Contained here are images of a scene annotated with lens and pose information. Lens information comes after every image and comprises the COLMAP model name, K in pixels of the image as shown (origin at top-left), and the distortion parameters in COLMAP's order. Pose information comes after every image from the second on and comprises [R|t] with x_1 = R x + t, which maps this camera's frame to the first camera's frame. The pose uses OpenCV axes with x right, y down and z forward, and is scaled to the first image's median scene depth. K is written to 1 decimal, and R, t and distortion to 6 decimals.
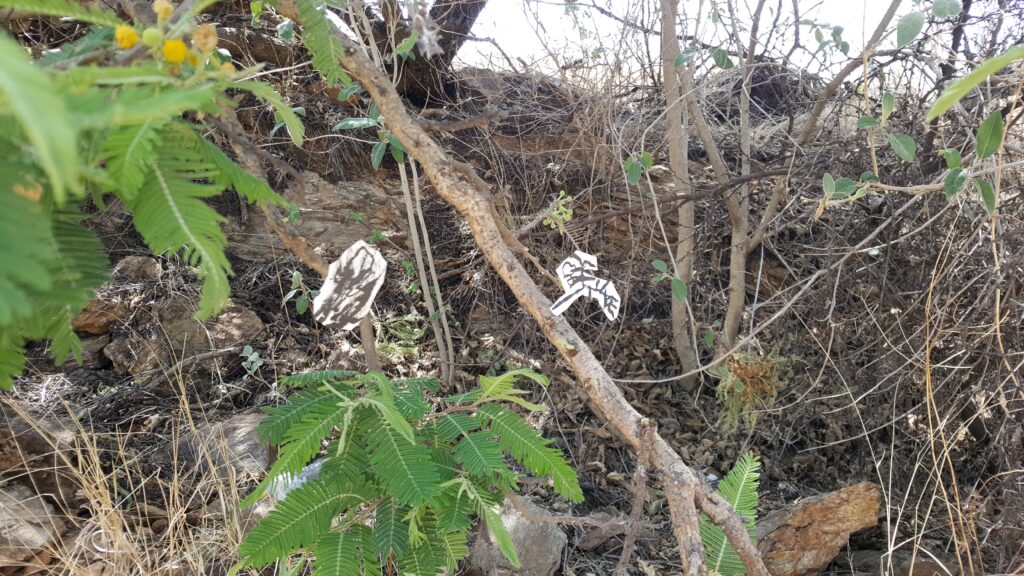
lens RADIAL K [[712.3, 0, 514.0], [0, 712.3, 282.1], [0, 0, 1]] dist [0.049588, -0.163352]
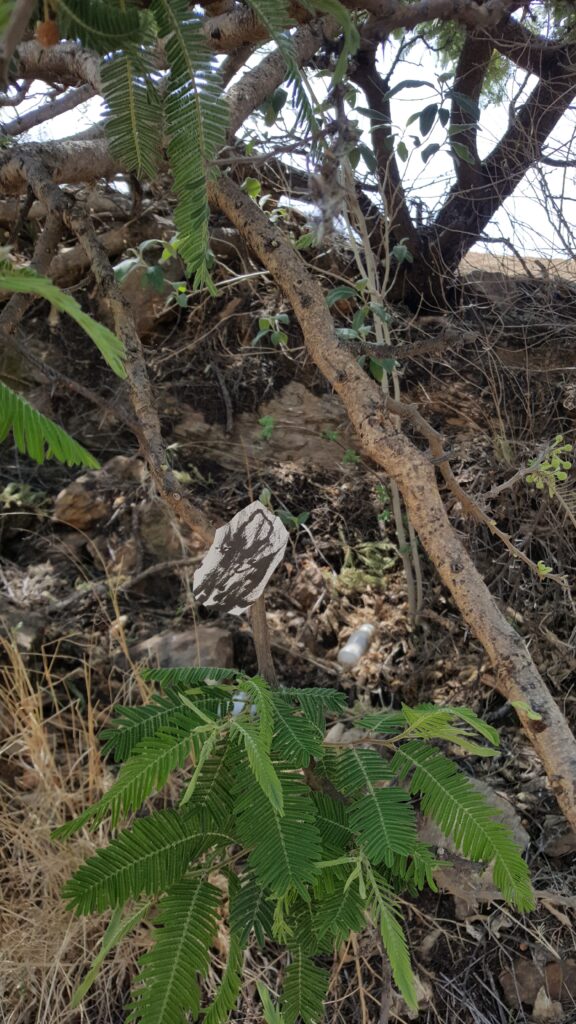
lens RADIAL K [[712.3, 0, 288.0], [0, 712.3, 512.0], [0, 0, 1]] dist [0.049588, -0.163352]
pose [[0.950324, 0.093696, -0.296826, 0.014437], [-0.084488, 0.995464, 0.043731, -0.031834], [0.299577, -0.016480, 0.953930, 0.116739]]
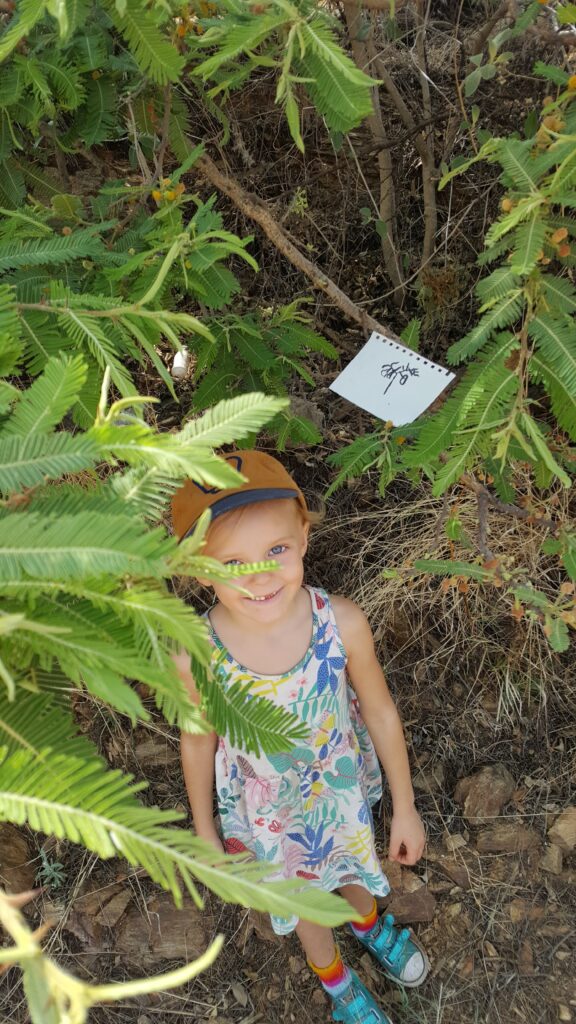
lens RADIAL K [[683.4, 0, 229.9], [0, 683.4, 510.8], [0, 0, 1]] dist [-0.004081, -0.000675]
pose [[0.984235, -0.166304, -0.060206, -0.063902], [0.176726, 0.911132, 0.372299, -0.033455], [-0.007060, -0.377069, 0.926158, -0.389288]]
